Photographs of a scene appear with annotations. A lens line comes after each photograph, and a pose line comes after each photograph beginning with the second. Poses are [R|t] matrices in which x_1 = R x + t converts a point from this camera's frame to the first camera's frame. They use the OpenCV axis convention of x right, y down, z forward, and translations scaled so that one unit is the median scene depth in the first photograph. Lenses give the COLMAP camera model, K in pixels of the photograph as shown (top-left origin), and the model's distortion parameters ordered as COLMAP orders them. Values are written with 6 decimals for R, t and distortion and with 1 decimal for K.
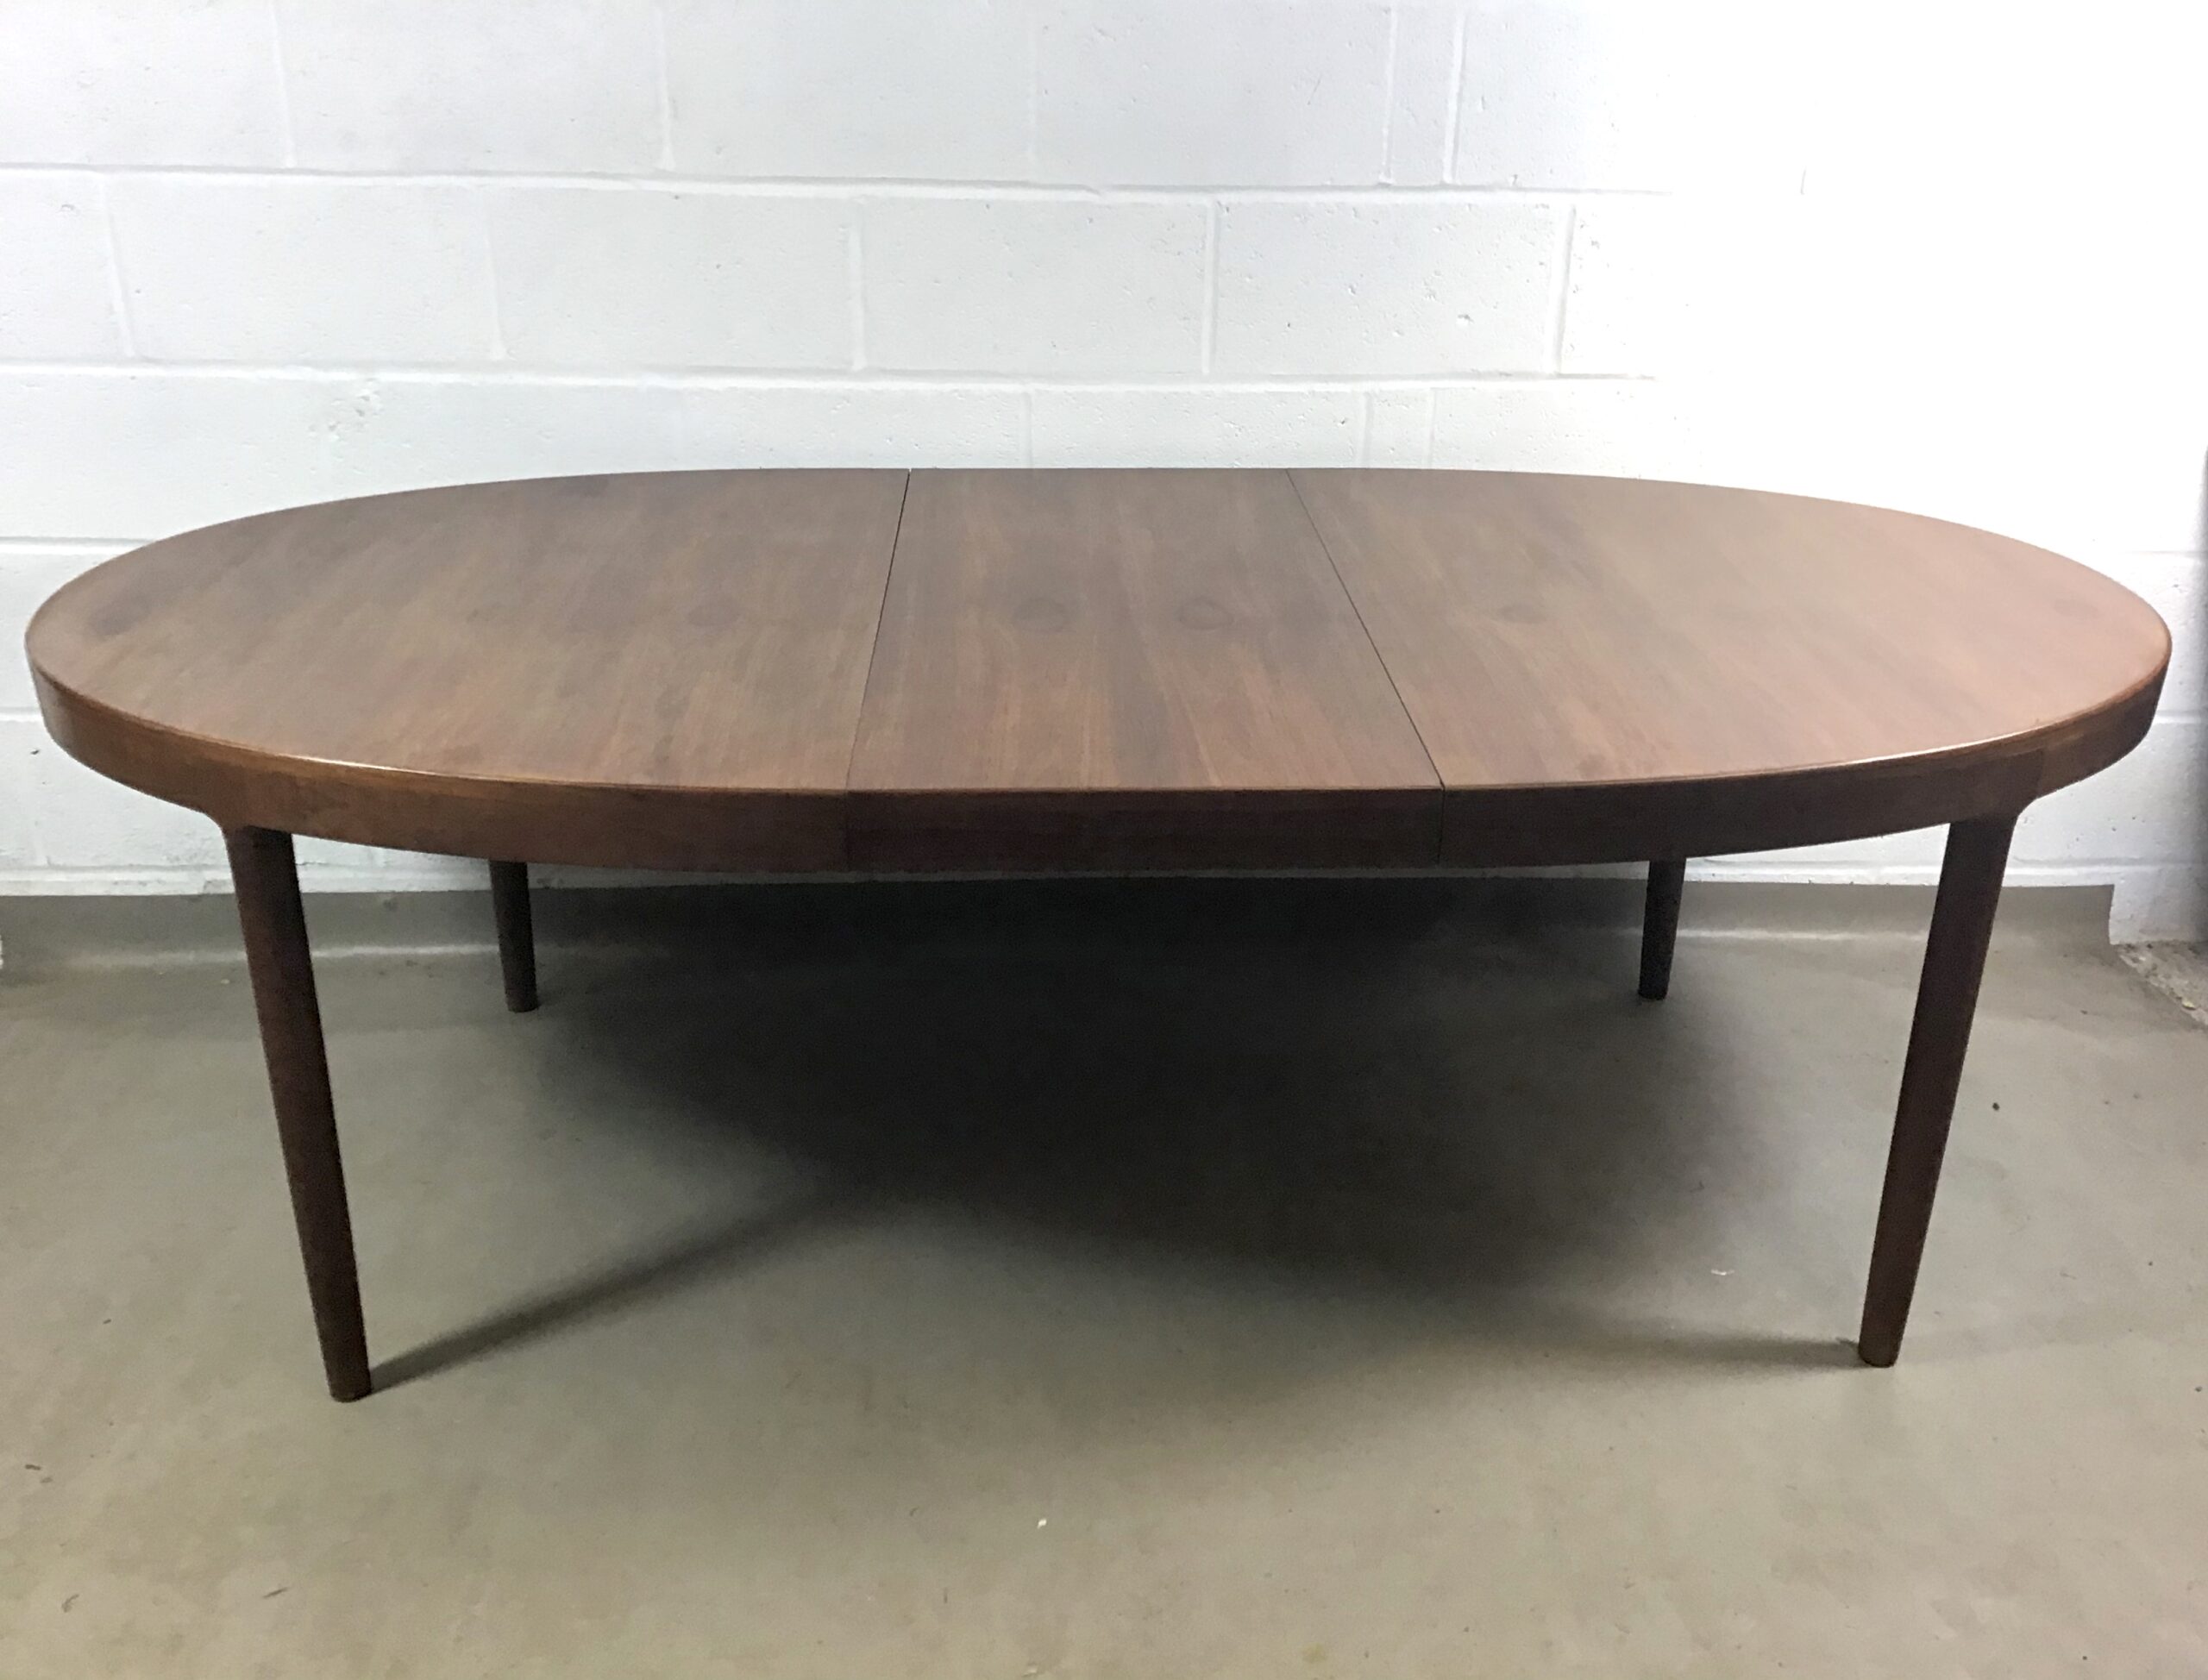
lens RADIAL K [[2012.4, 0, 1129.3], [0, 2012.4, 847.5], [0, 0, 1]] dist [0.127846, -0.234481]
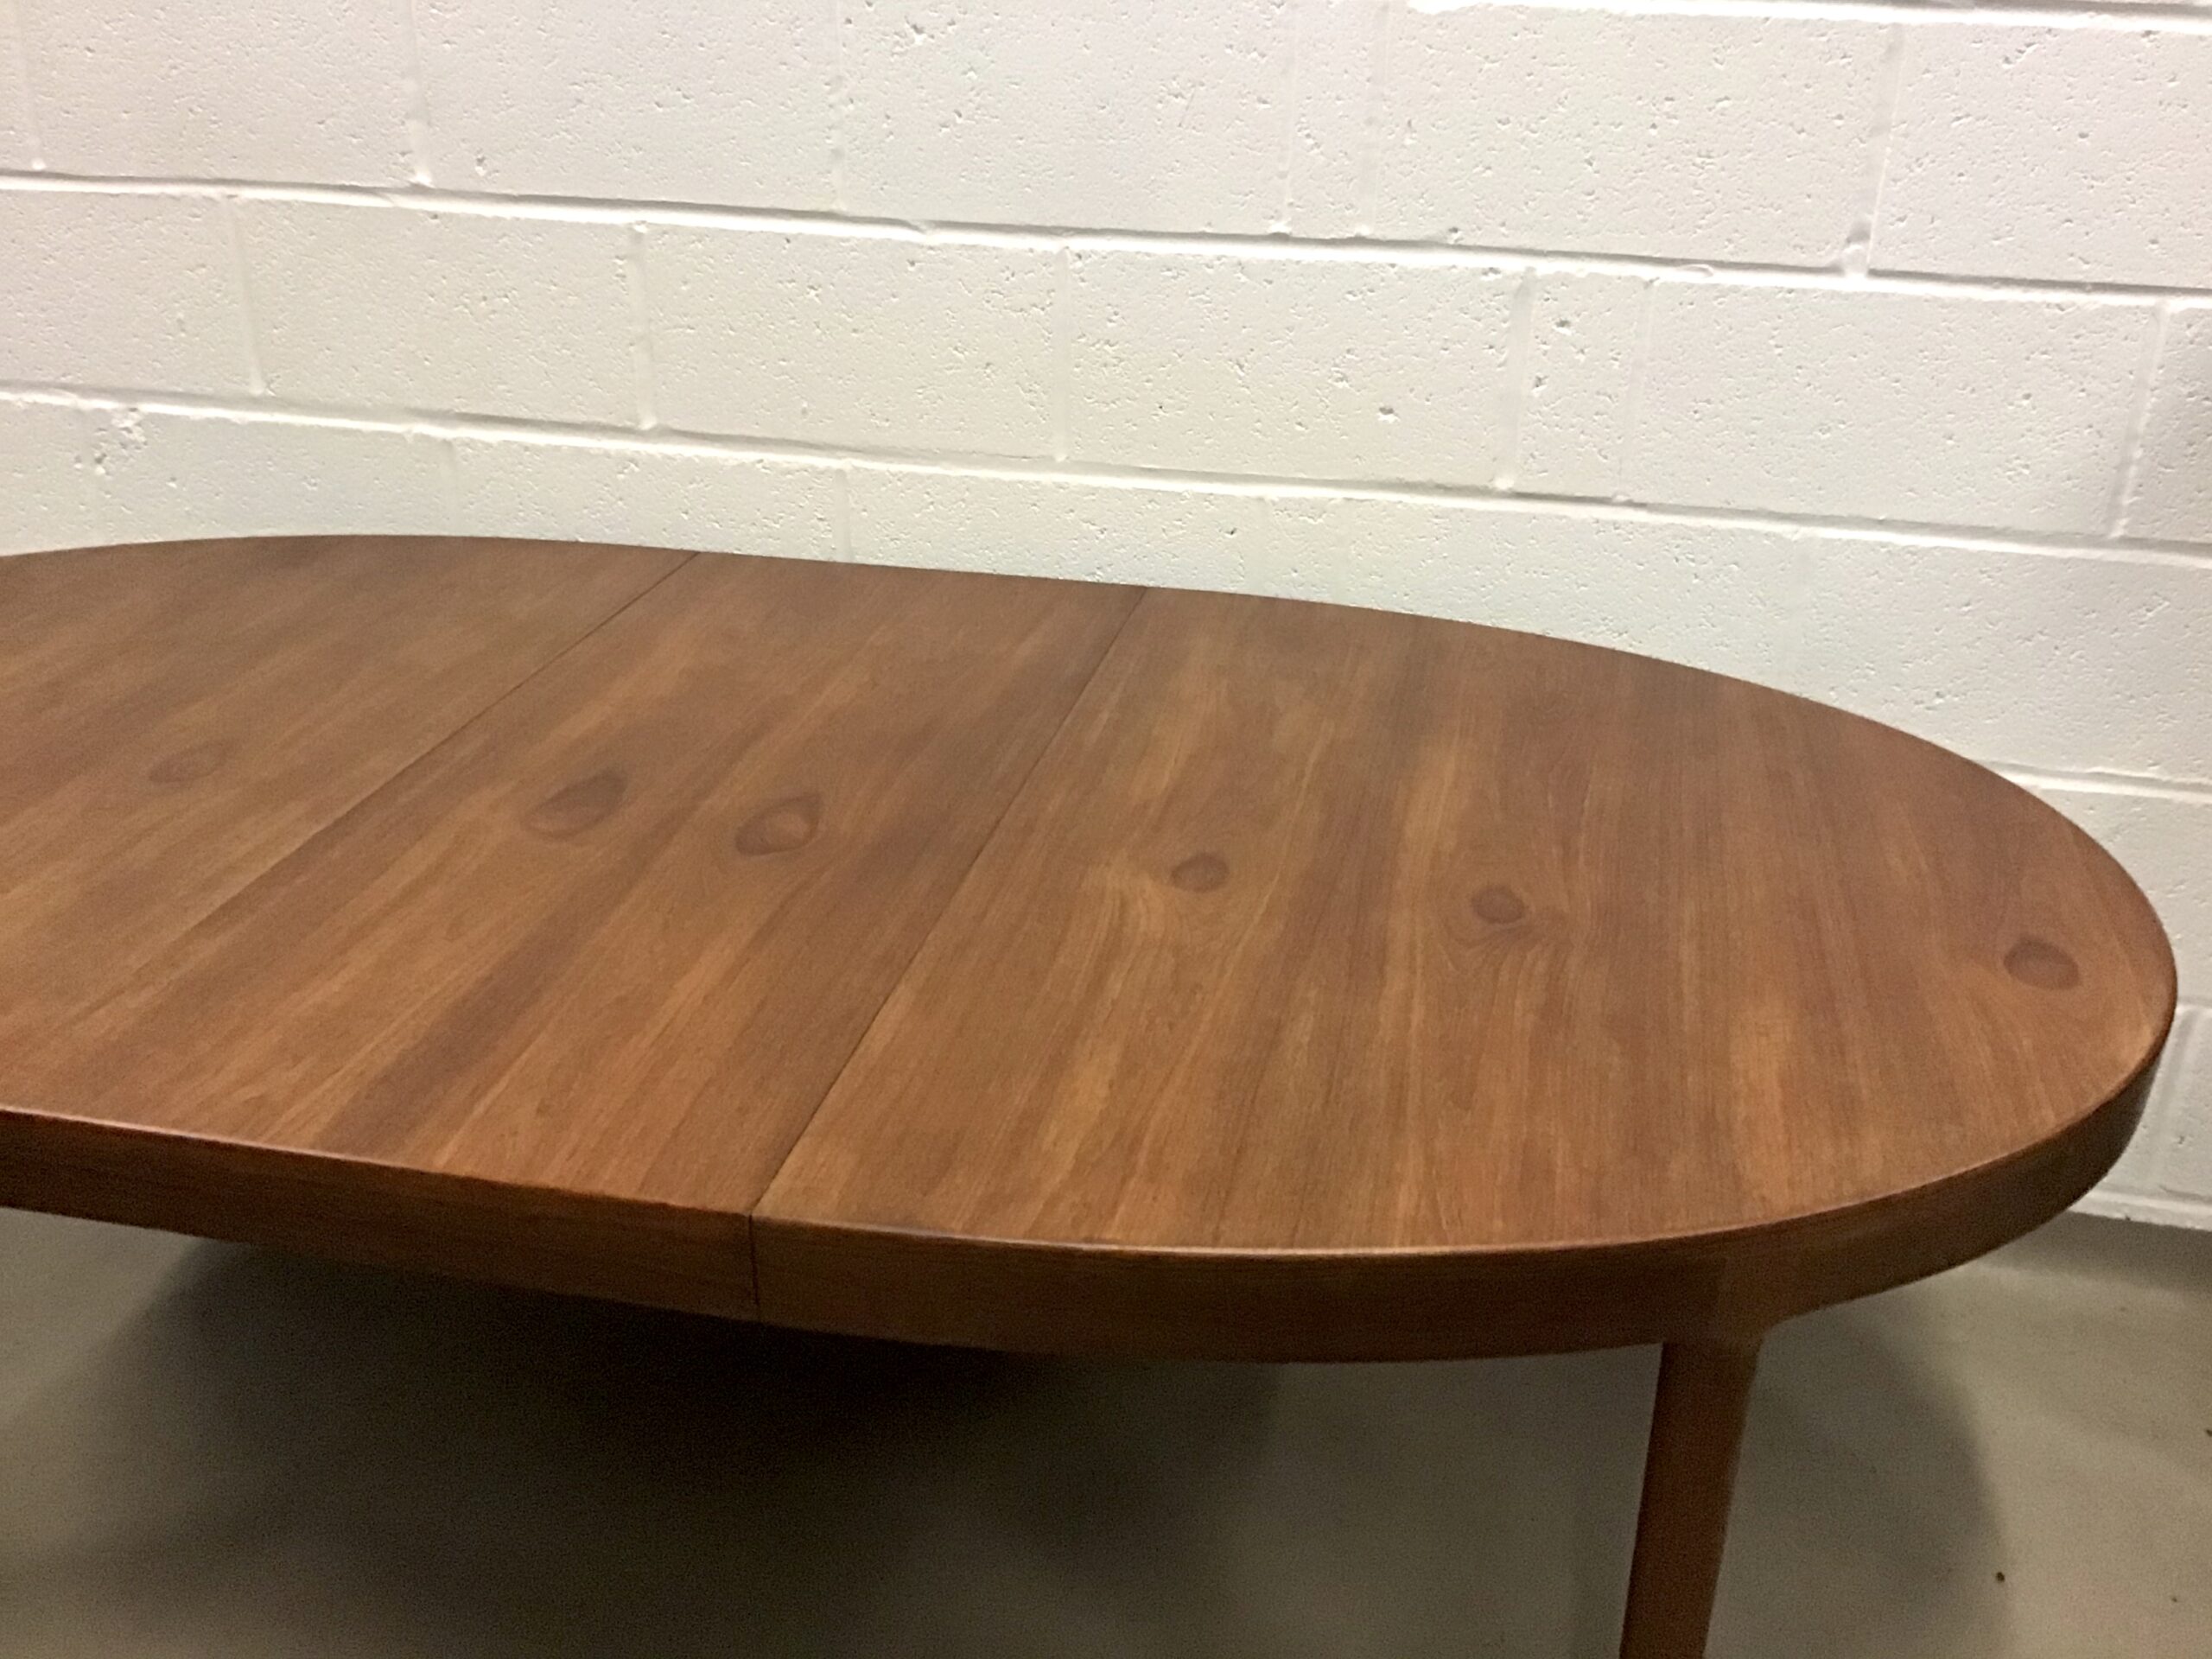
lens RADIAL K [[1991.0, 0, 1112.9], [0, 1991.0, 839.3], [0, 0, 1]] dist [0.129363, -0.243607]
pose [[0.964753, 0.110551, -0.238810, 0.309524], [-0.103895, 0.993771, 0.040321, -0.142763], [0.241780, -0.014088, 0.970229, 0.289227]]
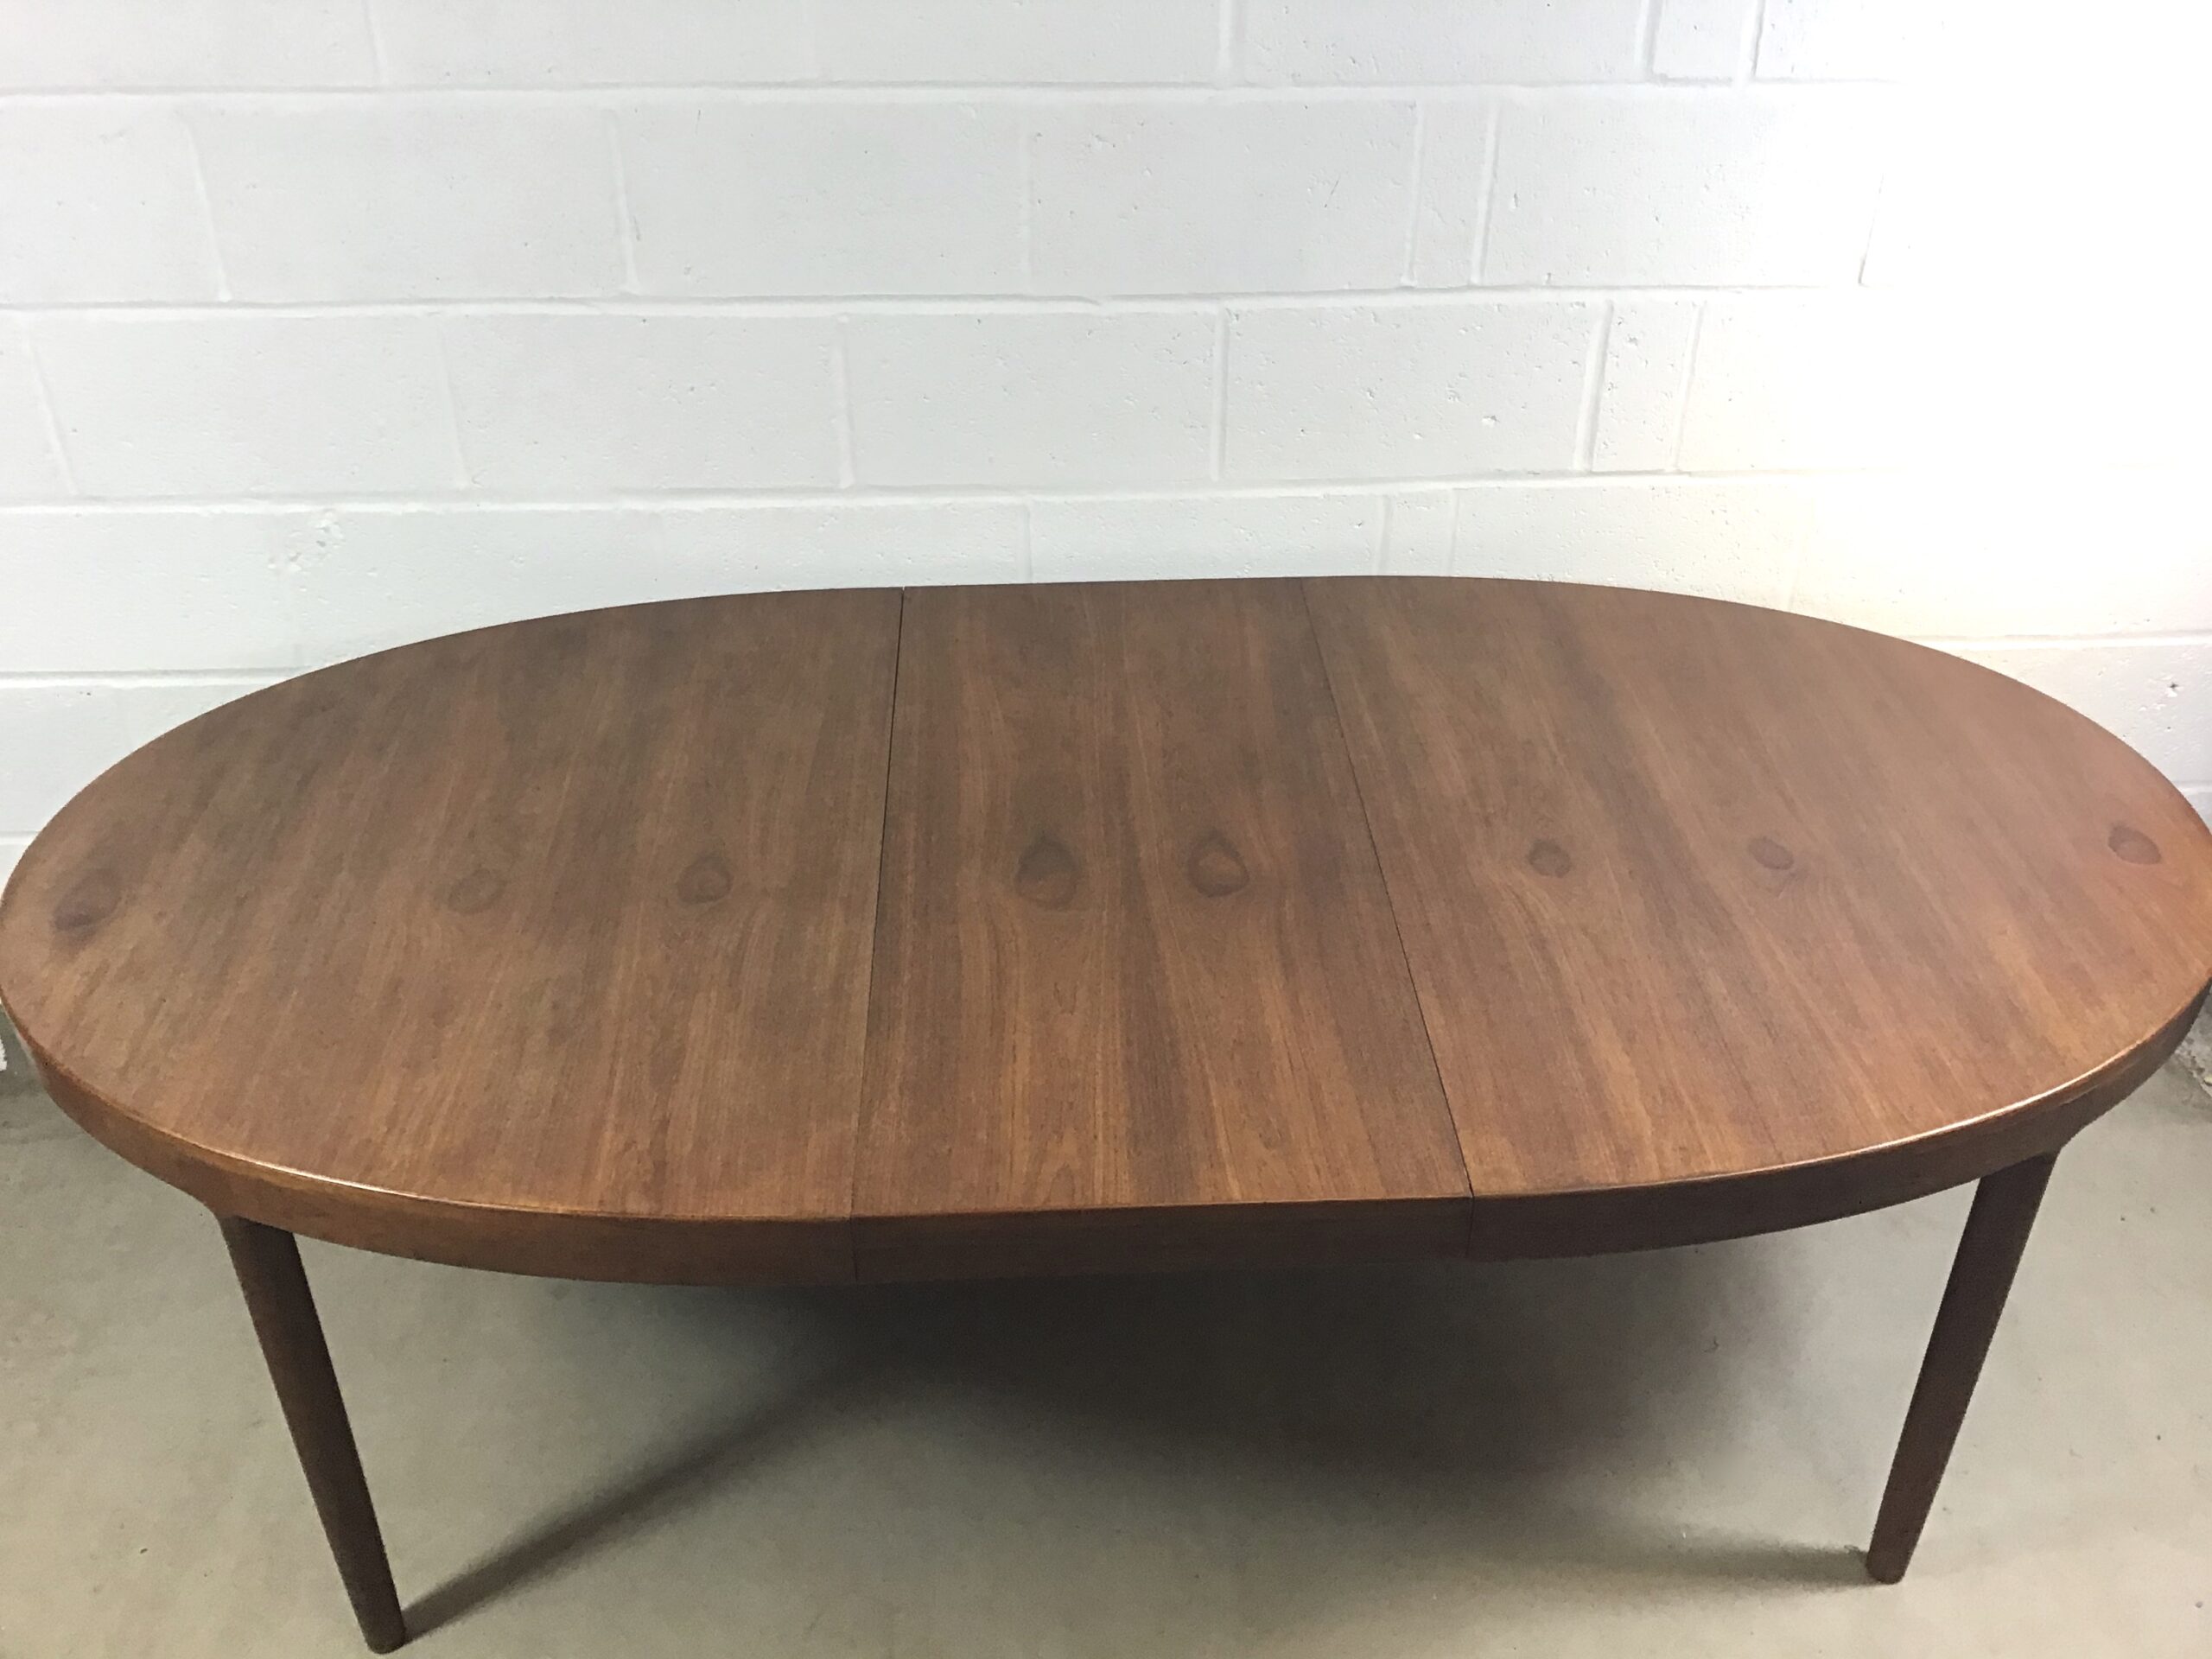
lens RADIAL K [[1991.0, 0, 1112.9], [0, 1991.0, 839.3], [0, 0, 1]] dist [0.129363, -0.243607]
pose [[0.999903, -0.011526, -0.007778, -0.004538], [0.012667, 0.985768, 0.167634, -0.267326], [0.005735, -0.167717, 0.985819, 0.065756]]
